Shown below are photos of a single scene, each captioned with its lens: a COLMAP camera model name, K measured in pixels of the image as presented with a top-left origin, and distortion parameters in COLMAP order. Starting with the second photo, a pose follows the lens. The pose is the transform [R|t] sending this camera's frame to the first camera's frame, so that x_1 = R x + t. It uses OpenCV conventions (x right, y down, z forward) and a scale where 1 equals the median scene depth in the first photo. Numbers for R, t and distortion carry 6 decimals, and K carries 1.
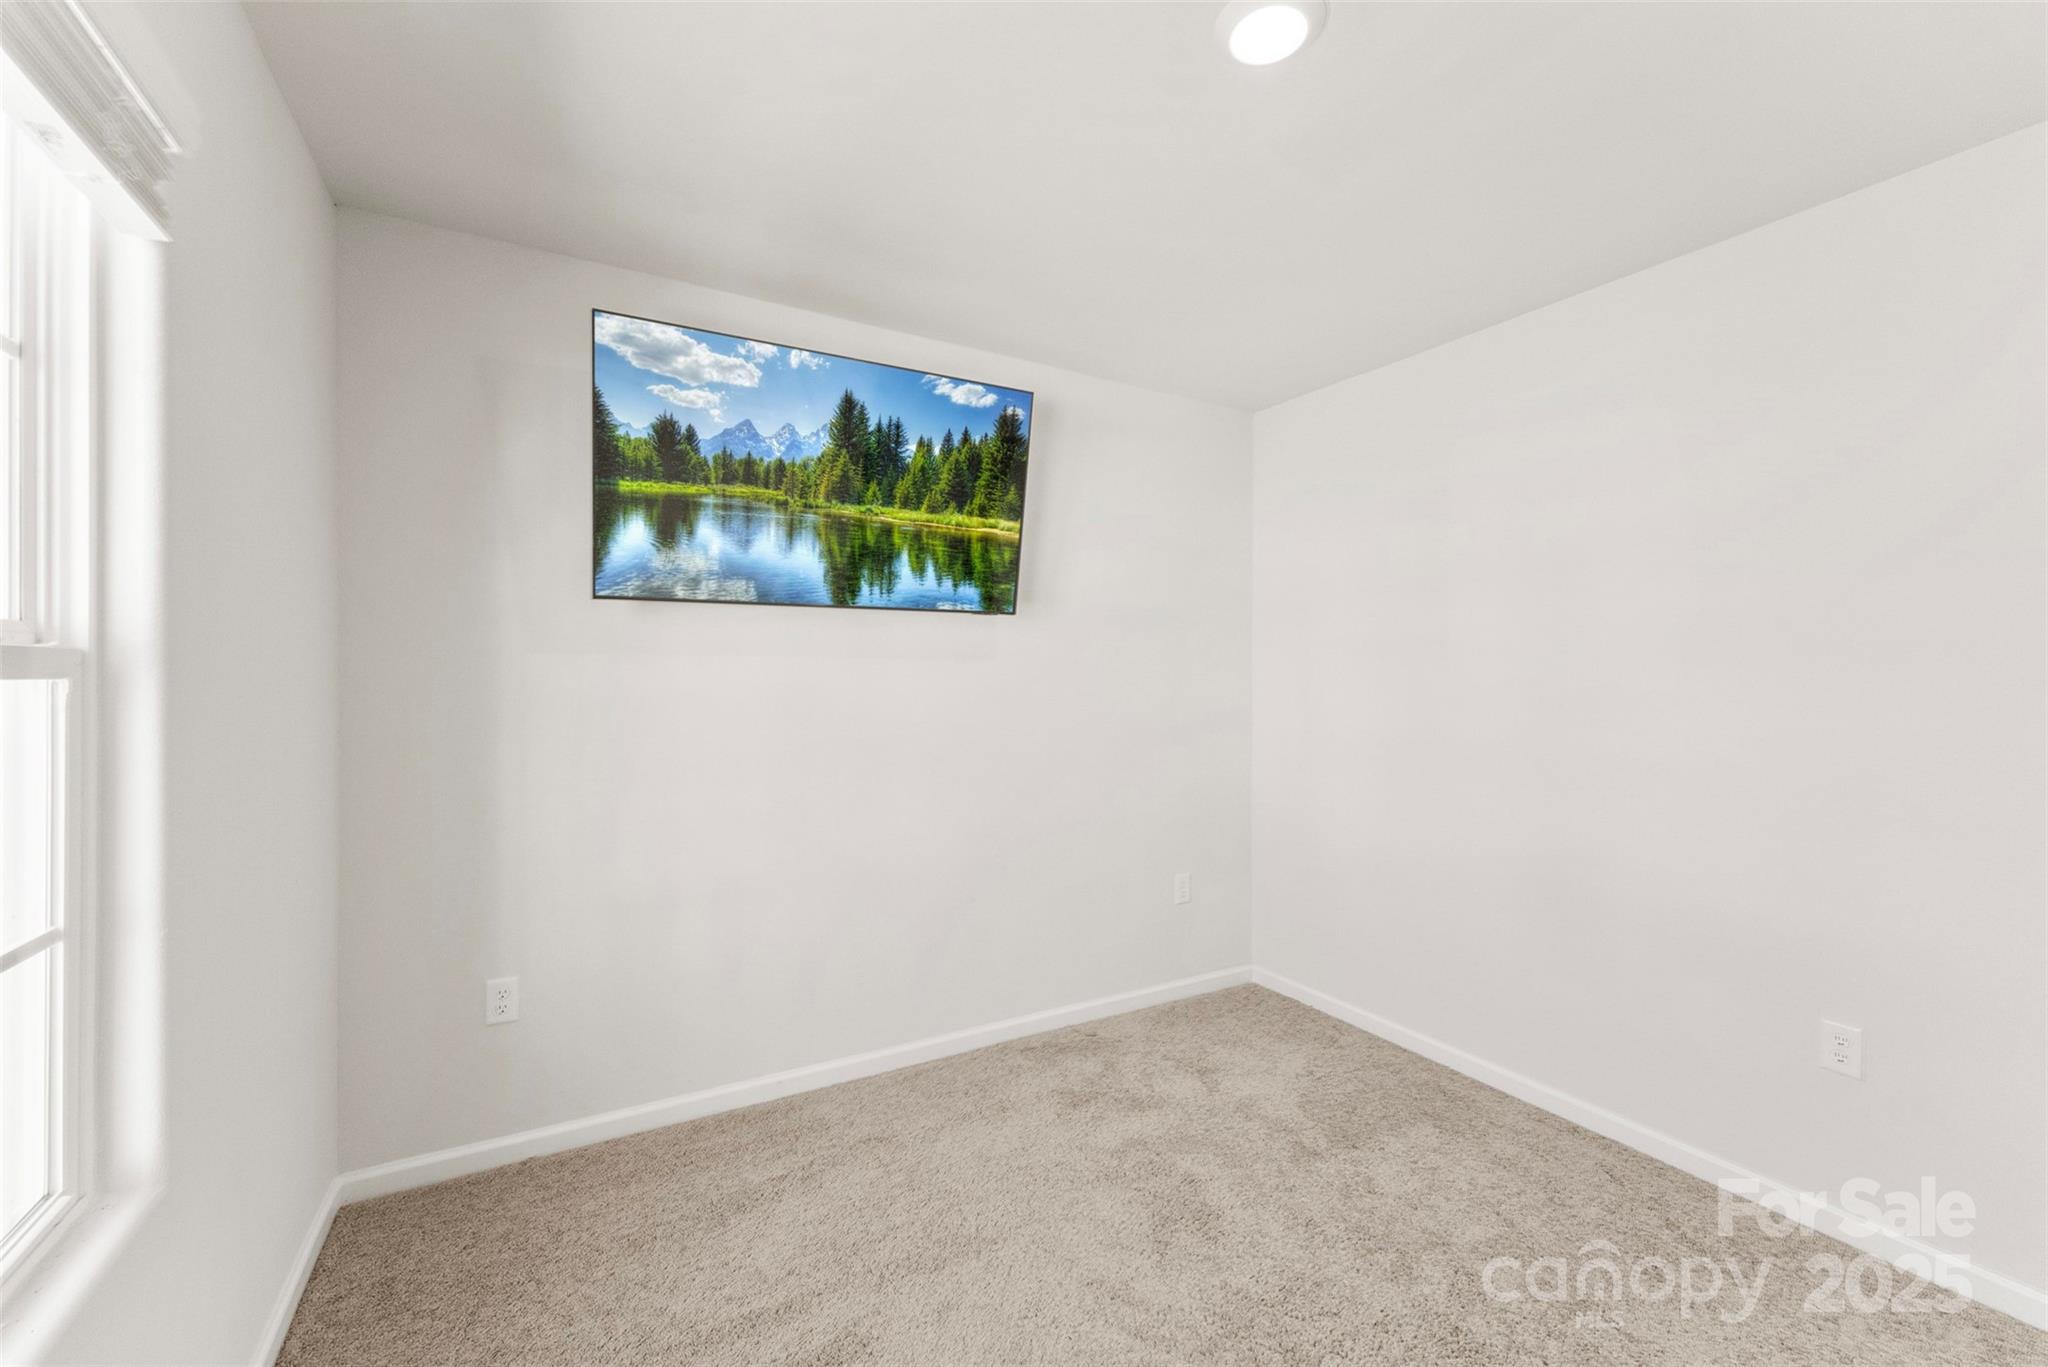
lens RADIAL K [[825.5, 0, 1027.2], [0, 825.5, 673.1], [0, 0, 1]] dist [0.001881, 0.000262]
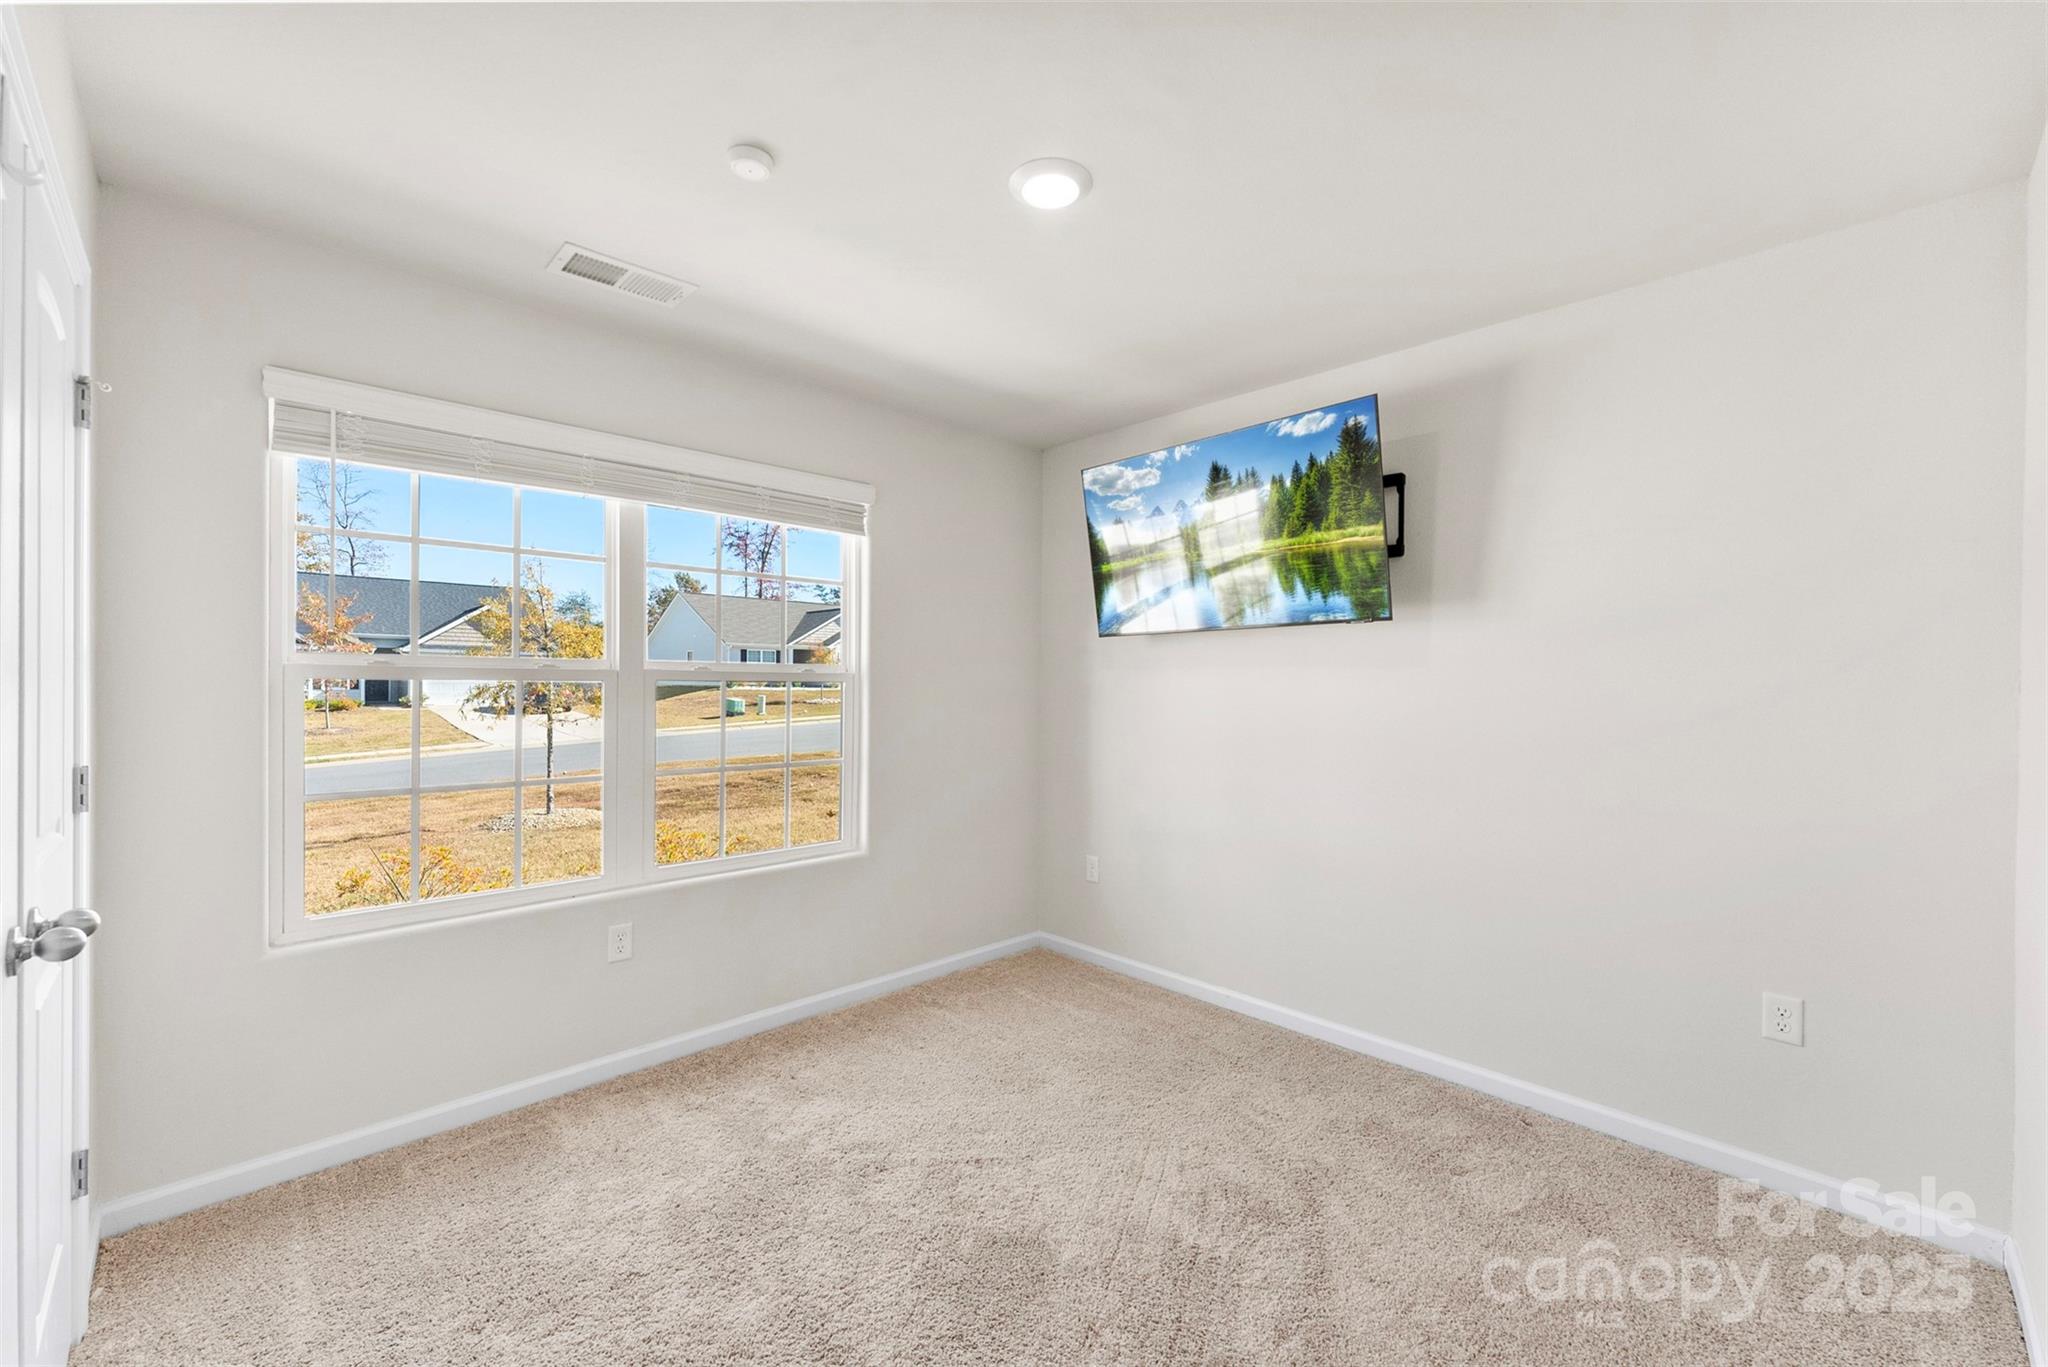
lens RADIAL K [[825.5, 0, 1027.2], [0, 825.5, 673.1], [0, 0, 1]] dist [0.001881, 0.000262]
pose [[0.251127, -0.023172, -0.967677, 0.880329], [-0.000016, 0.999713, -0.023944, 0.019539], [0.967954, 0.006029, 0.251055, 0.361873]]
